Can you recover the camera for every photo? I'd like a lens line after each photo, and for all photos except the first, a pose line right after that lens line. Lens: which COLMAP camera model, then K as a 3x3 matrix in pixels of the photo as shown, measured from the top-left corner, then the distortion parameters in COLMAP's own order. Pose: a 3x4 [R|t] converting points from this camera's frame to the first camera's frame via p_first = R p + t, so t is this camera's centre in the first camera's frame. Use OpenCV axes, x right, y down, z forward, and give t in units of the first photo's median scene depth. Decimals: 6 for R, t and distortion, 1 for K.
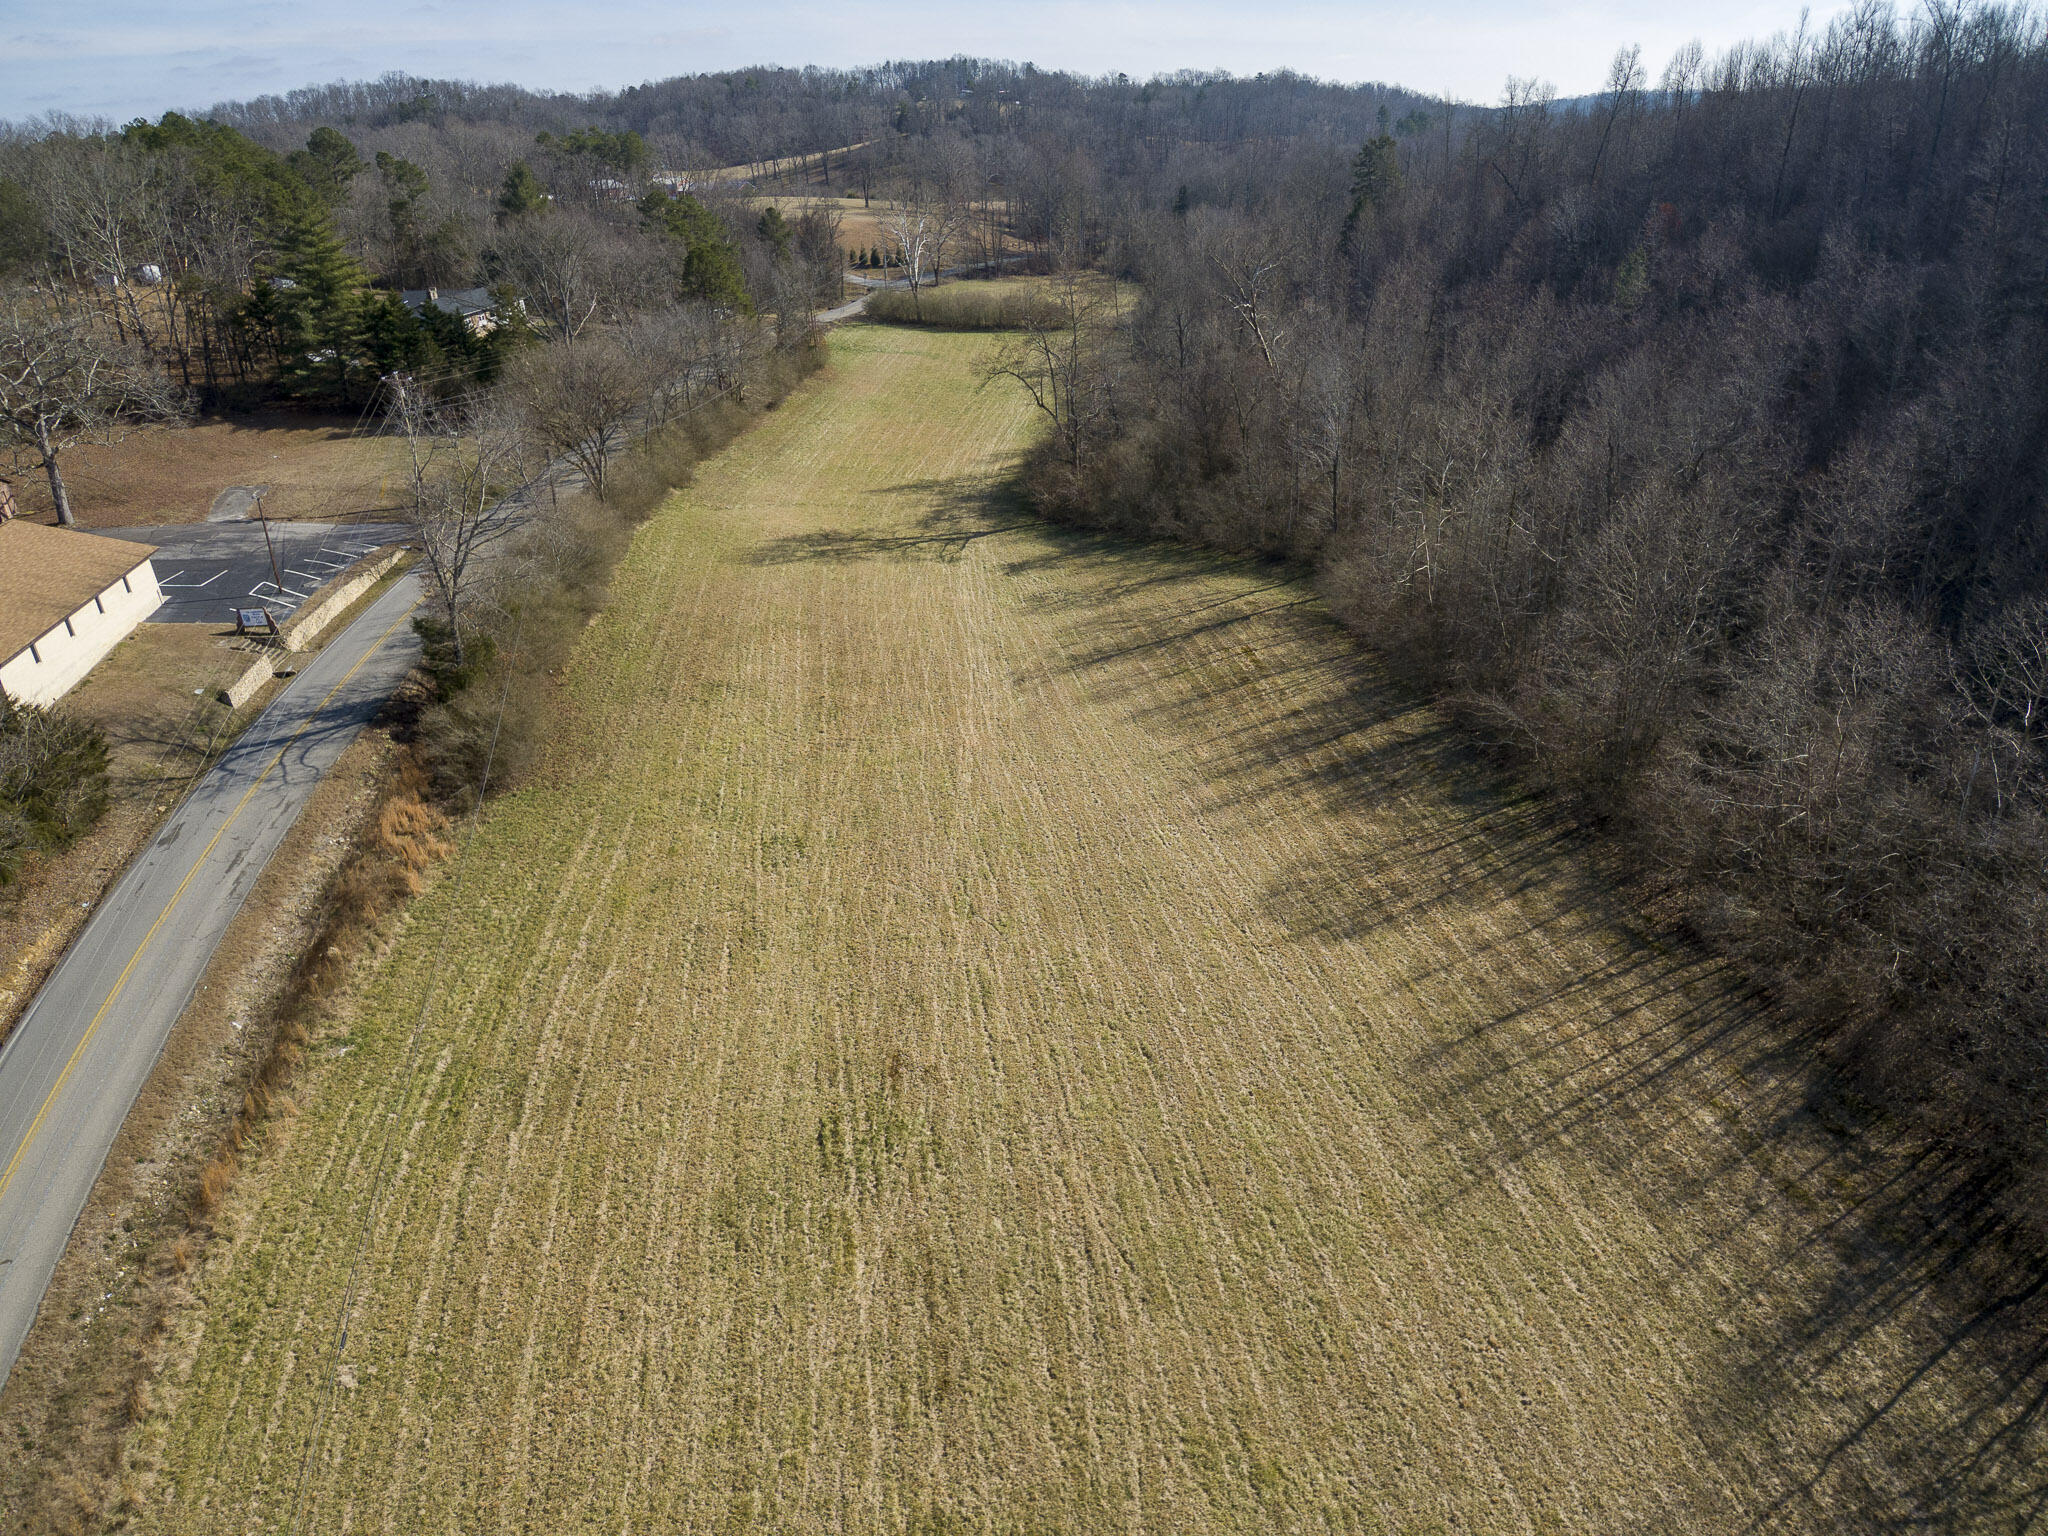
lens RADIAL K [[1314.1, 0, 1078.2], [0, 1314.1, 732.7], [0, 0, 1]] dist [0.070127, -0.093458]
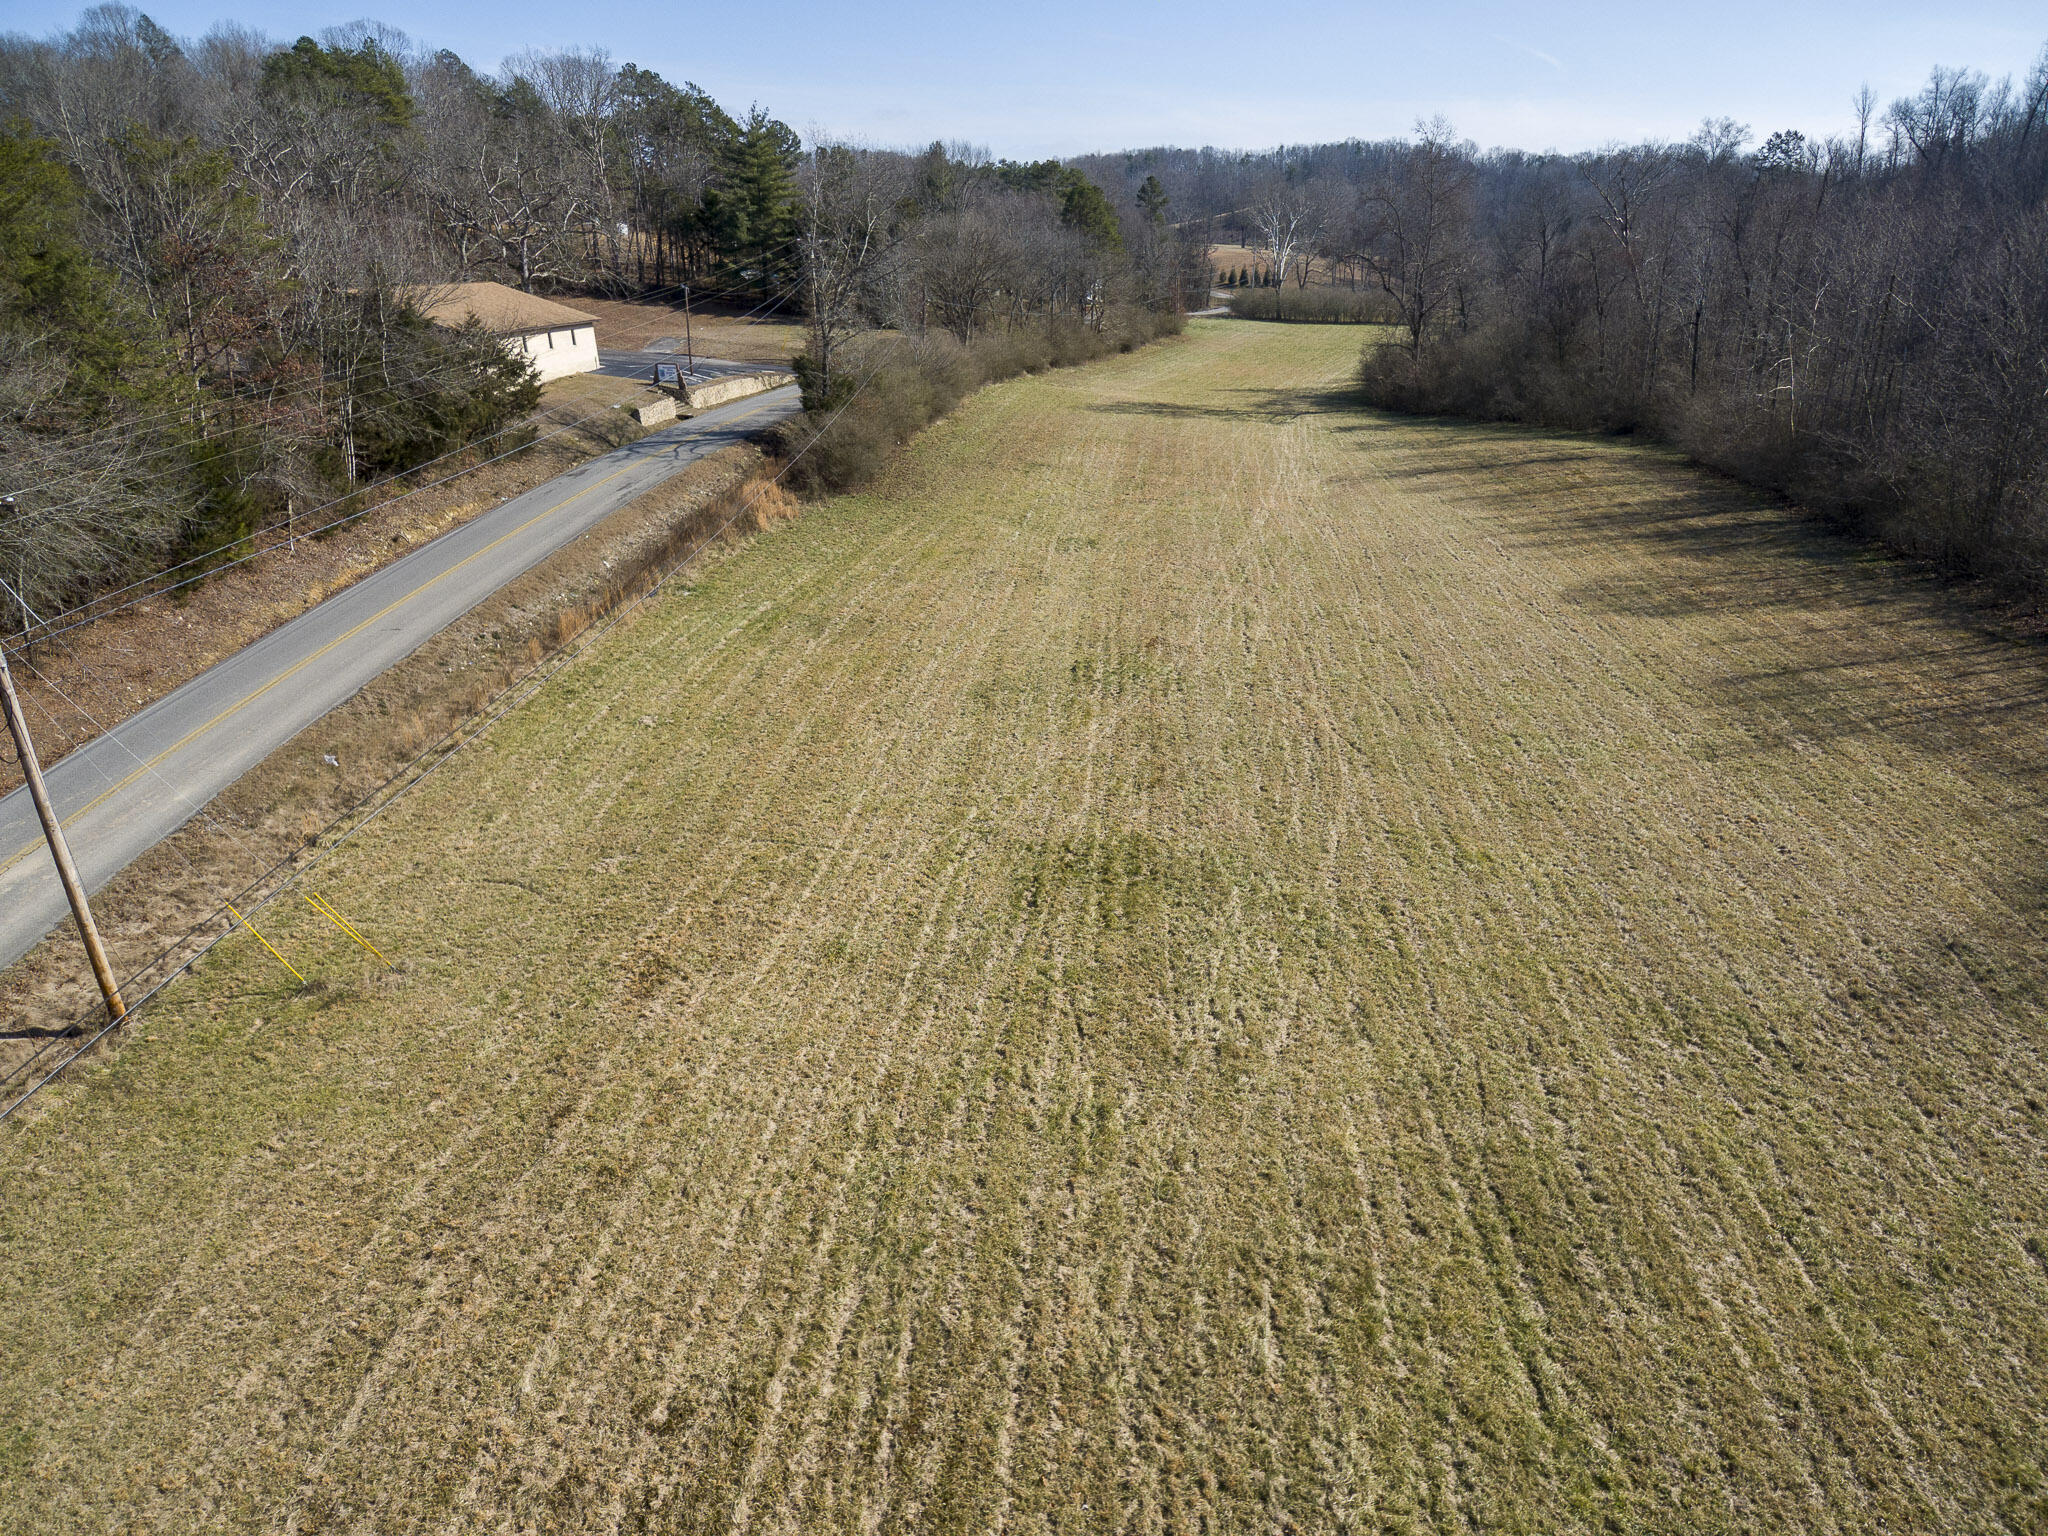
lens RADIAL K [[1314.1, 0, 1044.2], [0, 1314.1, 756.6], [0, 0, 1]] dist [0.070127, -0.093458]
pose [[0.957555, 0.110555, -0.266205, 0.048171], [-0.126461, 0.991026, -0.043312, 0.297193], [0.259028, 0.075138, 0.962943, -0.006301]]
